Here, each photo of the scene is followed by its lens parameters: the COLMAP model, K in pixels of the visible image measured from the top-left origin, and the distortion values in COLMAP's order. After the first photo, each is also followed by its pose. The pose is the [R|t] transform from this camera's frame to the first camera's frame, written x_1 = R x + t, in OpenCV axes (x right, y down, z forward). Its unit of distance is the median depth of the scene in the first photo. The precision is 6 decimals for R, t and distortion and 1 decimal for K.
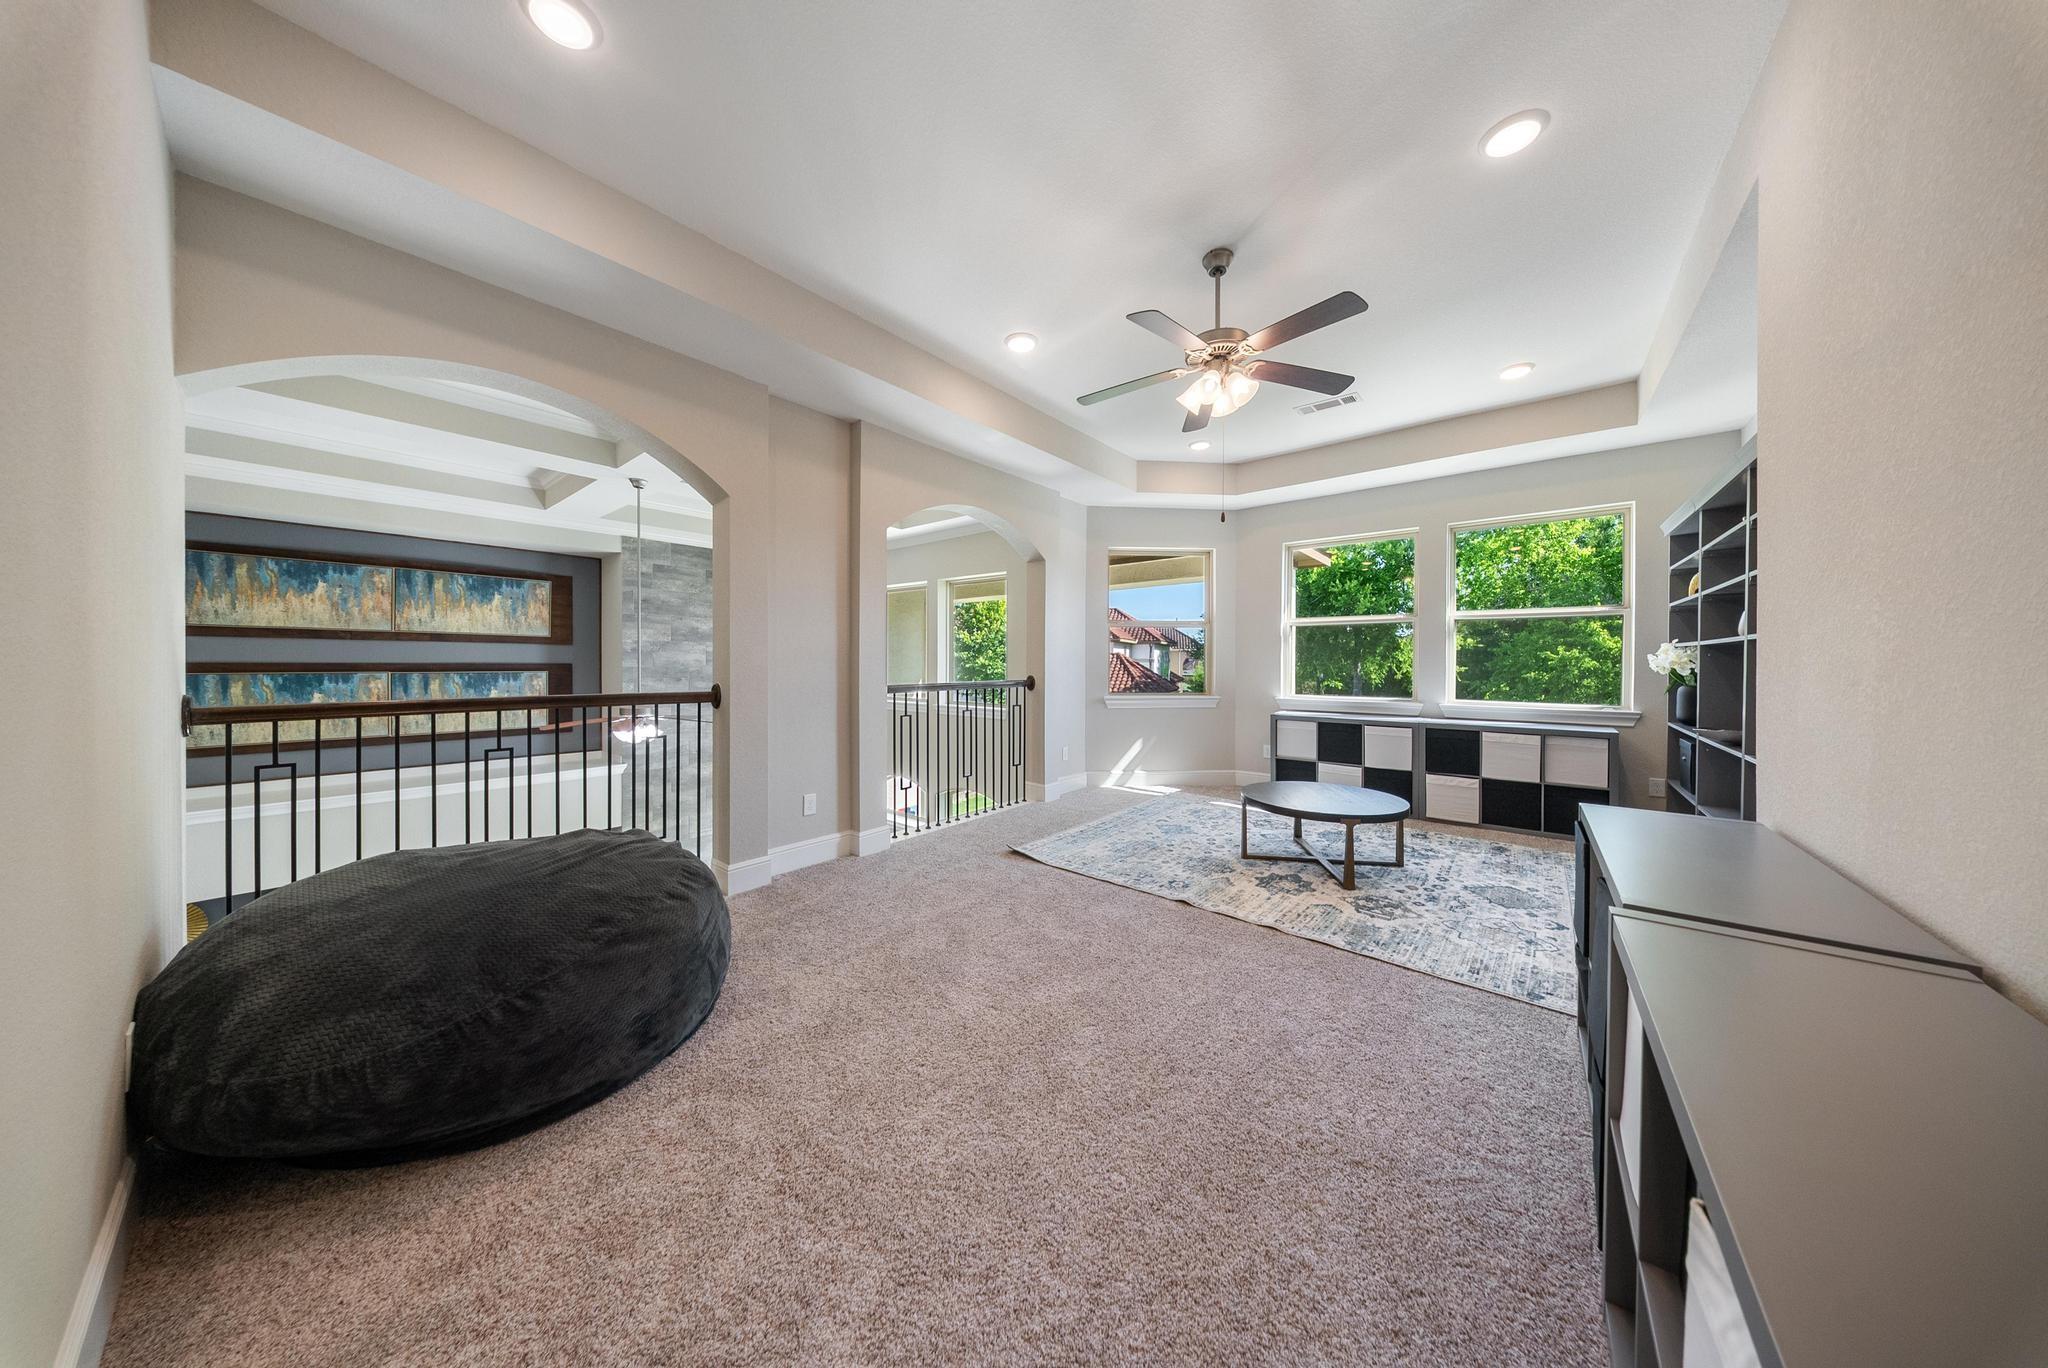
lens RADIAL K [[609.1, 0, 1022.3], [0, 609.1, 668.6], [0, 0, 1]] dist [0.002354, -0.000038]
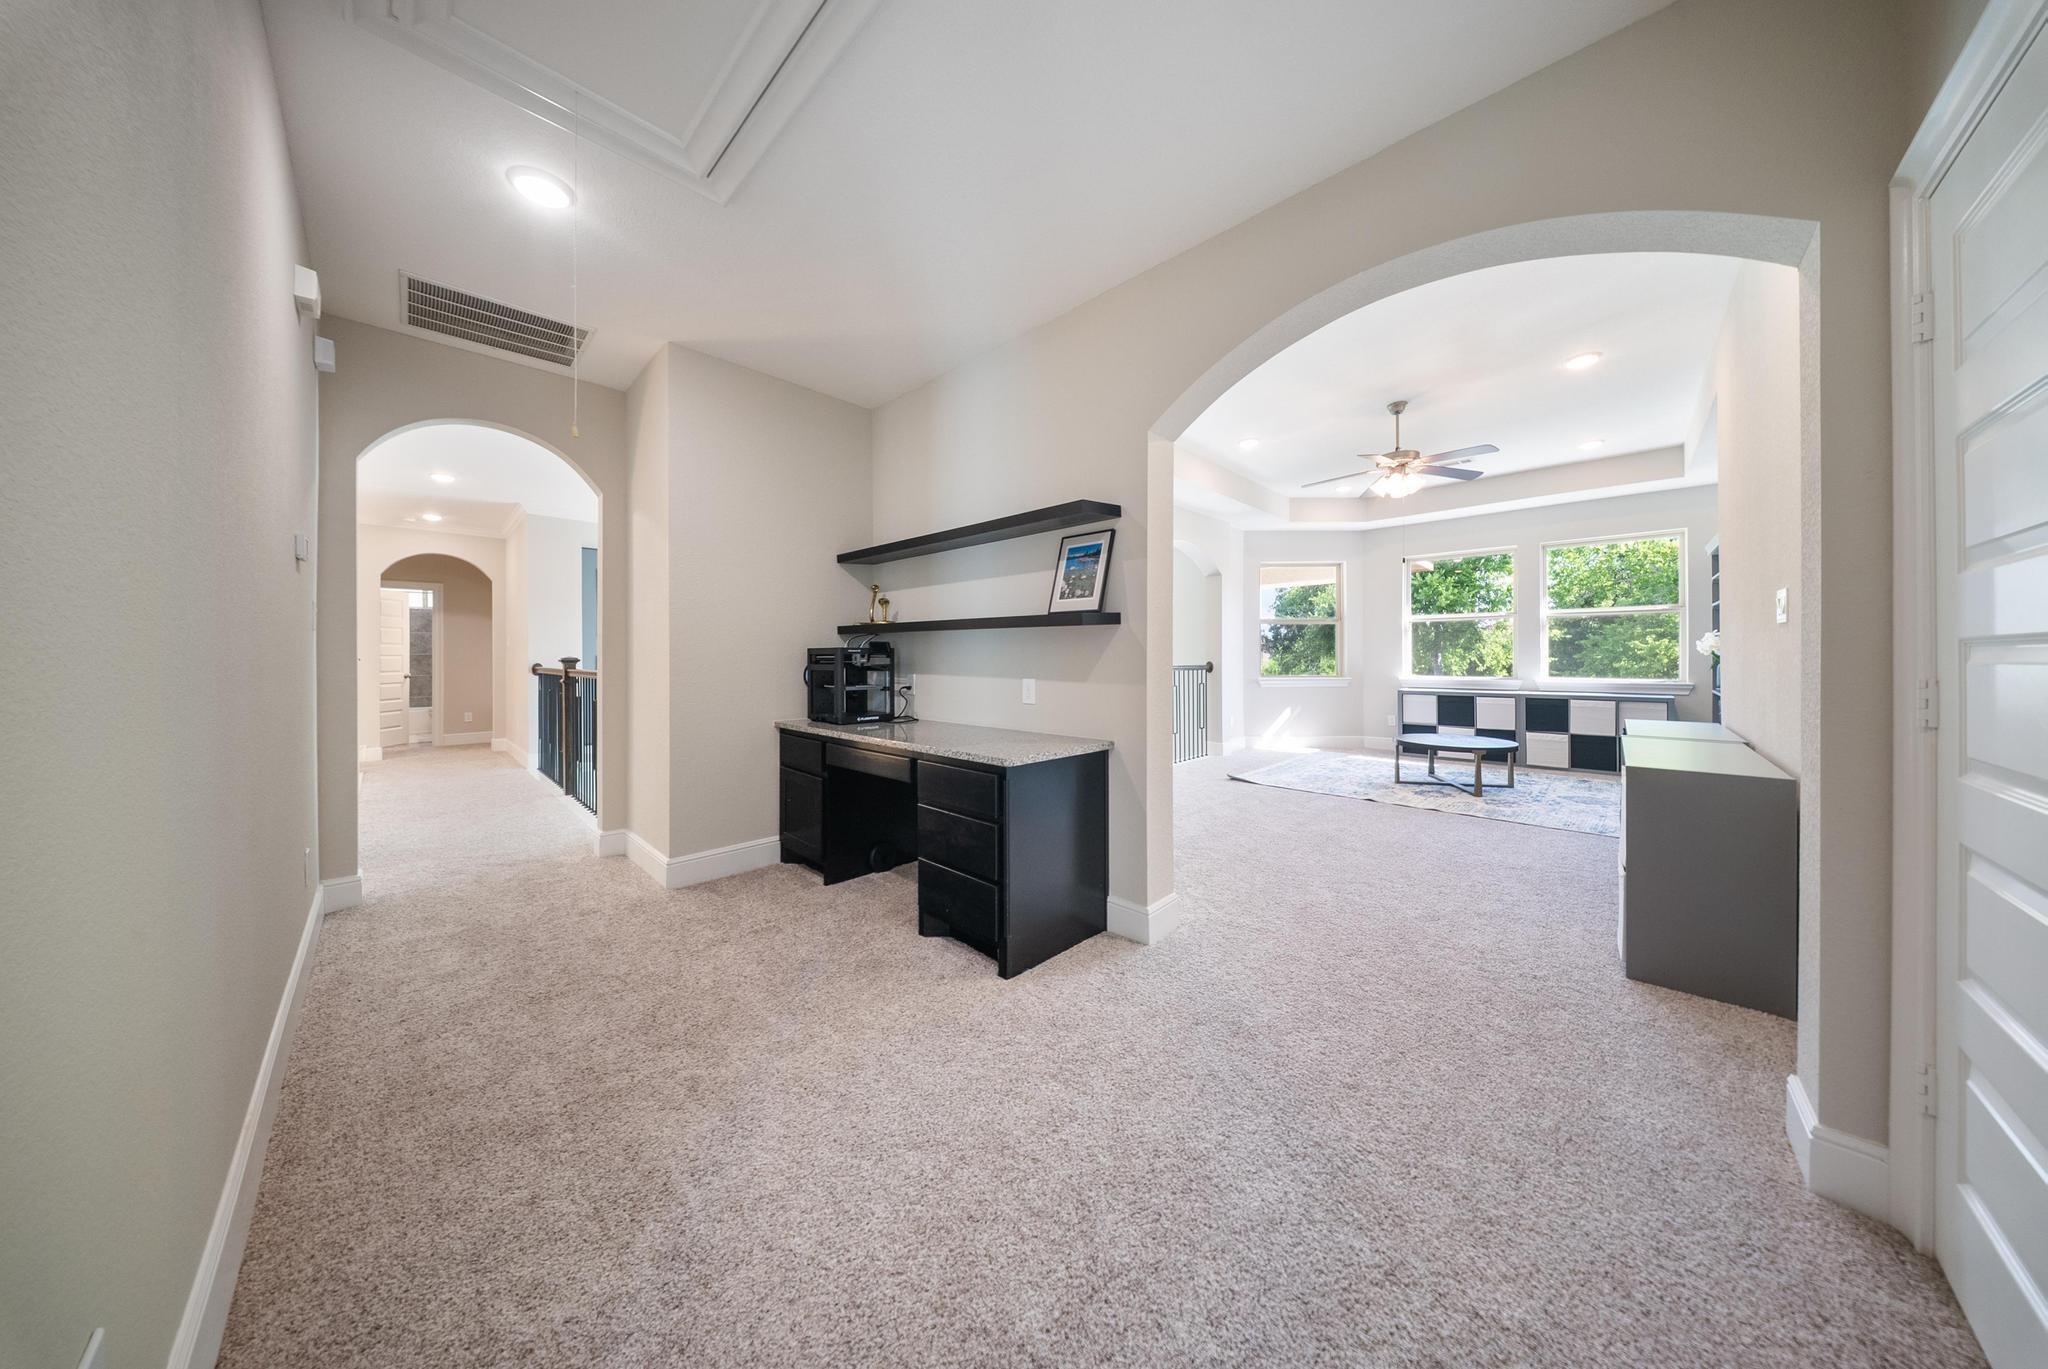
lens RADIAL K [[609.1, 0, 1038.0], [0, 609.1, 658.1], [0, 0, 1]] dist [0.002354, -0.000038]
pose [[0.997441, -0.006114, -0.071229, -0.312902], [0.005445, 0.999939, -0.009587, 0.017297], [0.071284, 0.009175, 0.997414, -0.416910]]
